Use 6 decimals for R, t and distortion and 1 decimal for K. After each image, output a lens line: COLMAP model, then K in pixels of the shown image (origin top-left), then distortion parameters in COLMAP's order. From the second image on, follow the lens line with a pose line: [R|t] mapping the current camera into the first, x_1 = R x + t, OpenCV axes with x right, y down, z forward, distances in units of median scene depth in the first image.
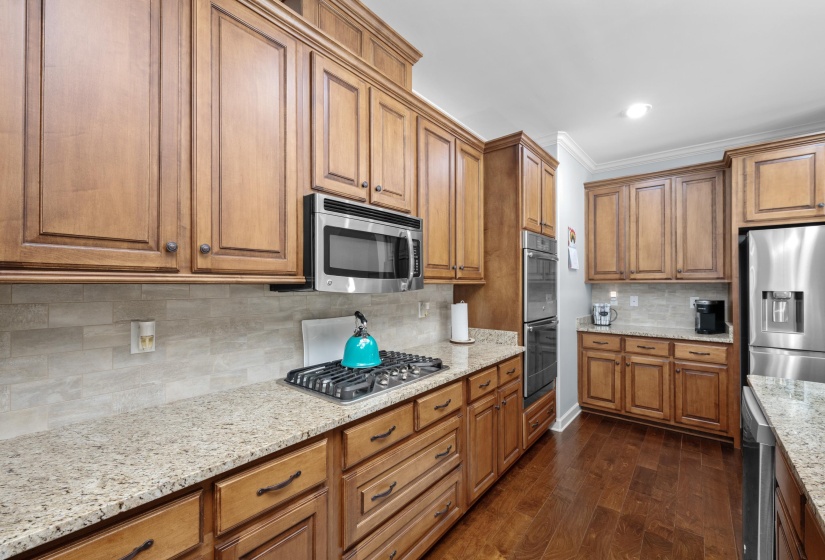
lens RADIAL K [[336.4, 0, 411.8], [0, 336.4, 281.8], [0, 0, 1]] dist [0.001520, 0.000089]
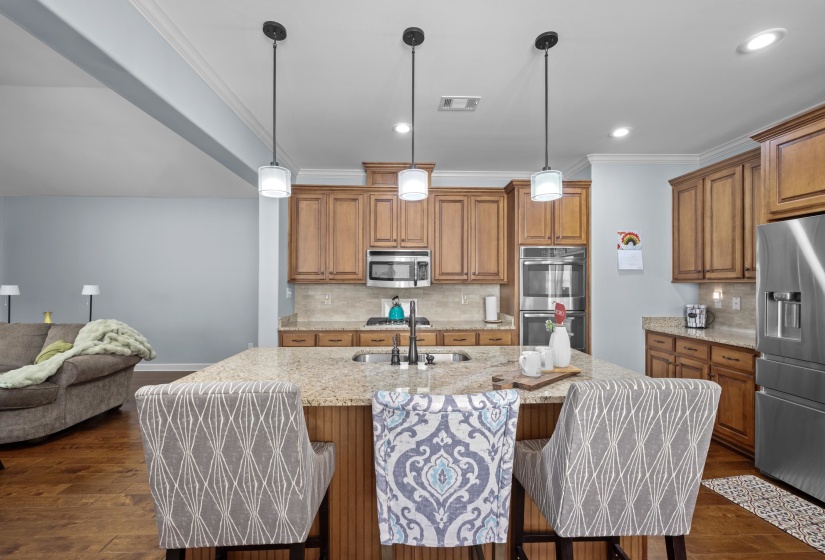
lens RADIAL K [[336.4, 0, 410.1], [0, 336.4, 282.0], [0, 0, 1]] dist [0.001520, 0.000089]
pose [[0.677779, -0.002978, -0.735259, 0.995708], [0.003088, 0.999995, -0.001204, -0.000317], [0.735259, -0.001454, 0.677785, -0.293453]]
